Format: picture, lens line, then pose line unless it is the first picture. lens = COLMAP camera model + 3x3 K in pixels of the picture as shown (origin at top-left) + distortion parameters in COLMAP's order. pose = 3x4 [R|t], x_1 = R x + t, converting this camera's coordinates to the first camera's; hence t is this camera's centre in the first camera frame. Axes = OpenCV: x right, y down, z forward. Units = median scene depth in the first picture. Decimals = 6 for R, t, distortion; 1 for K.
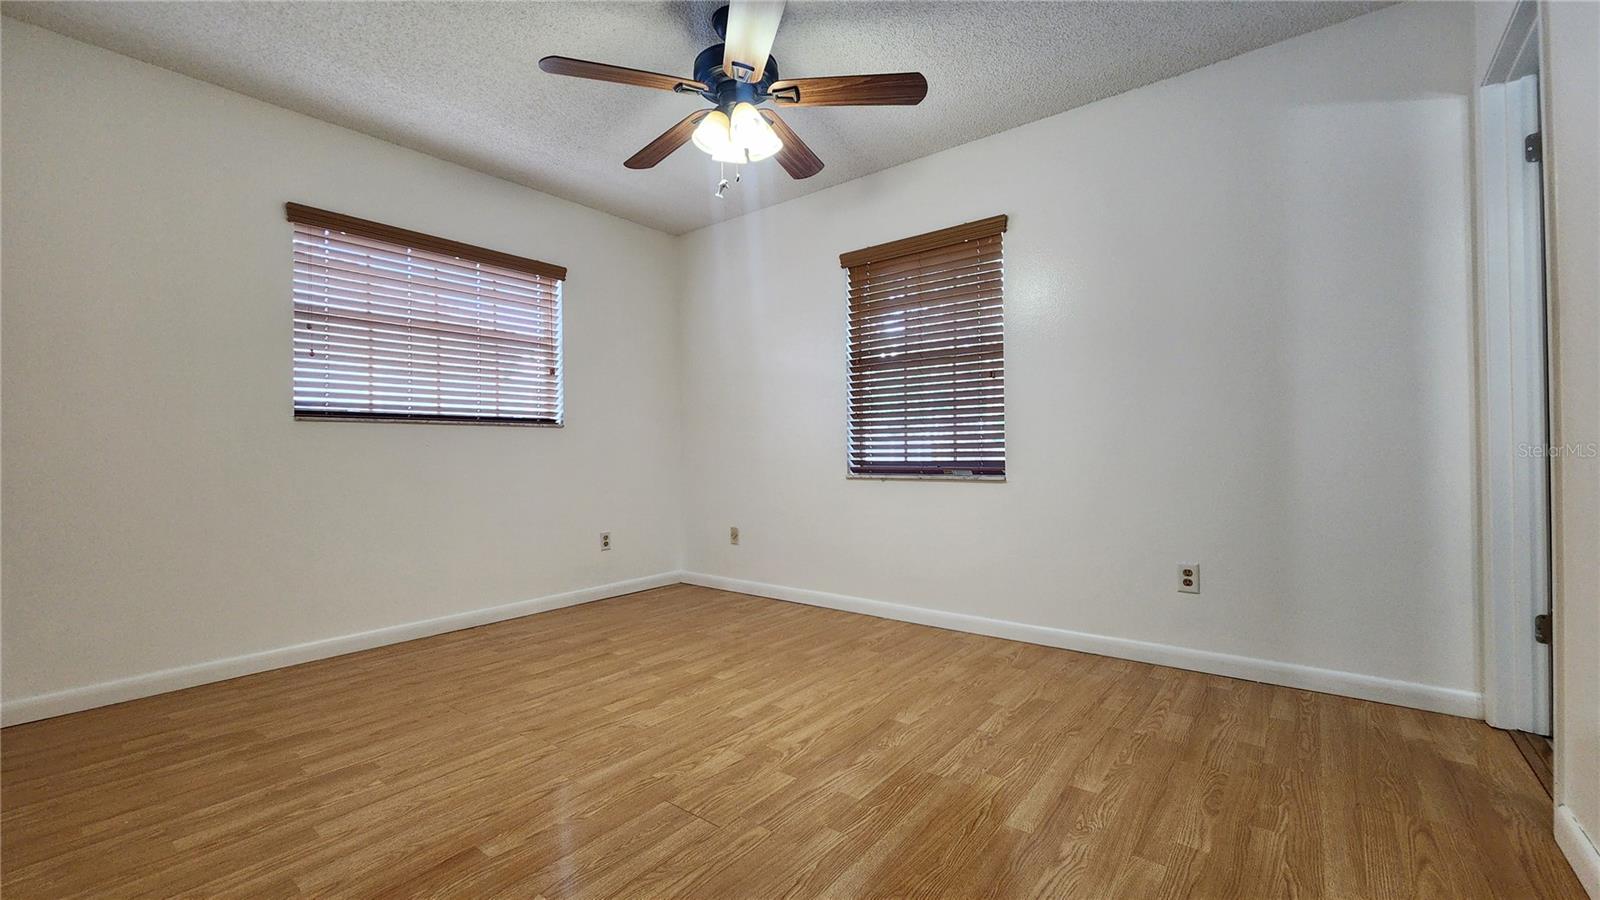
lens RADIAL K [[656.2, 0, 787.6], [0, 656.2, 447.8], [0, 0, 1]] dist [-0.000032, 0.000390]
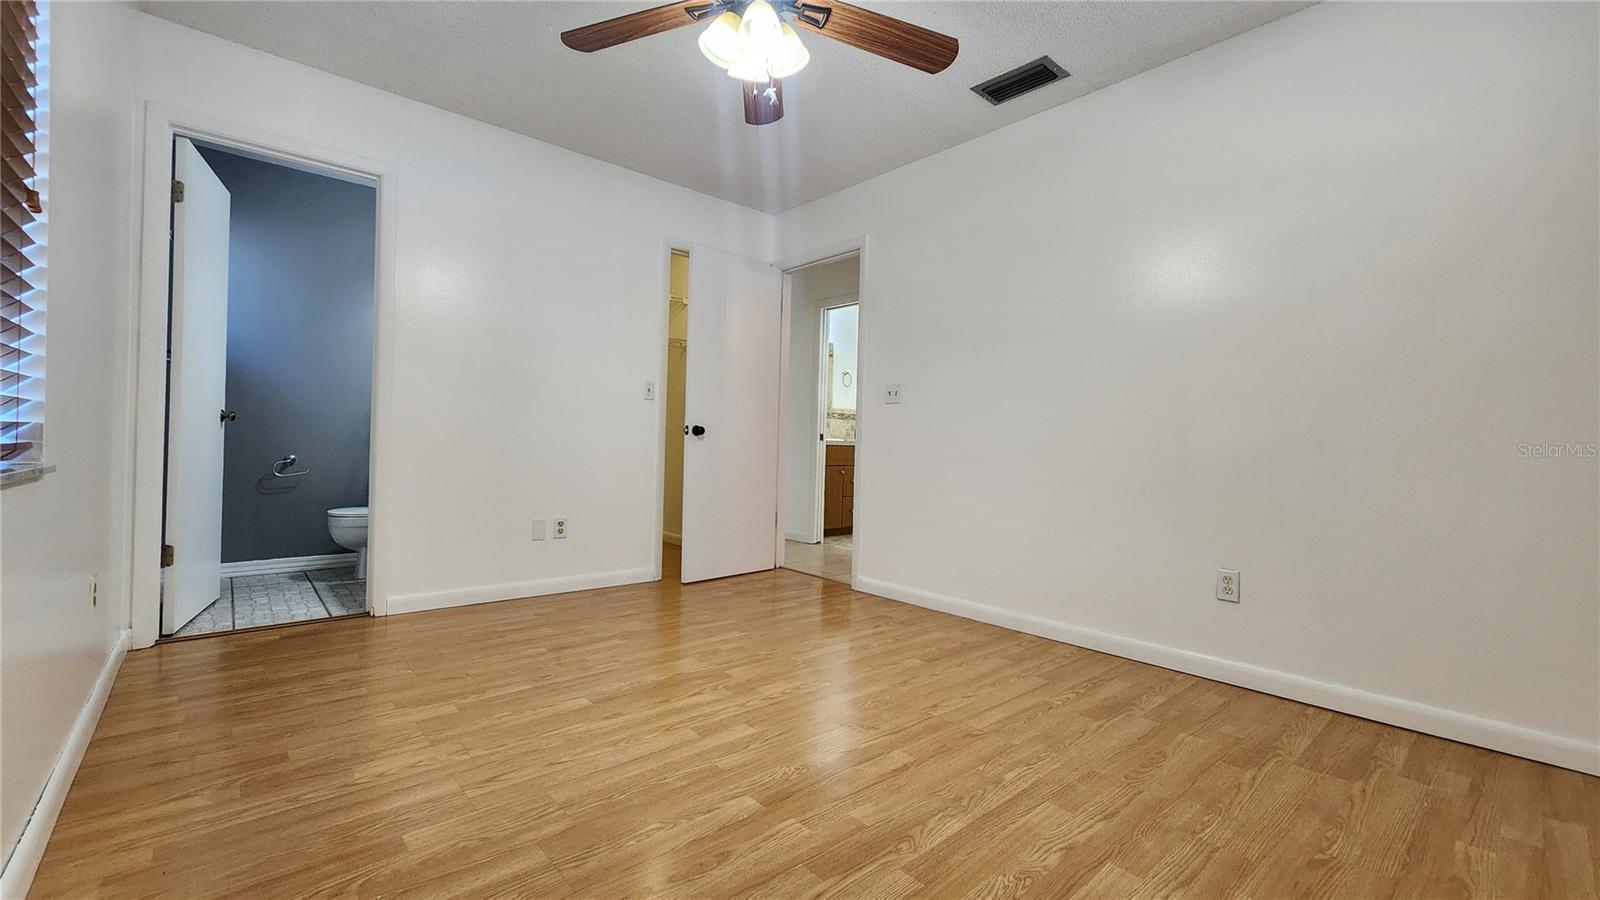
lens RADIAL K [[656.2, 0, 787.6], [0, 656.2, 447.8], [0, 0, 1]] dist [-0.000032, 0.000390]
pose [[-0.984241, -0.013345, 0.176327, -0.288151], [-0.014396, 0.999885, -0.004684, 0.043704], [-0.176244, -0.007148, -0.984321, 1.925075]]
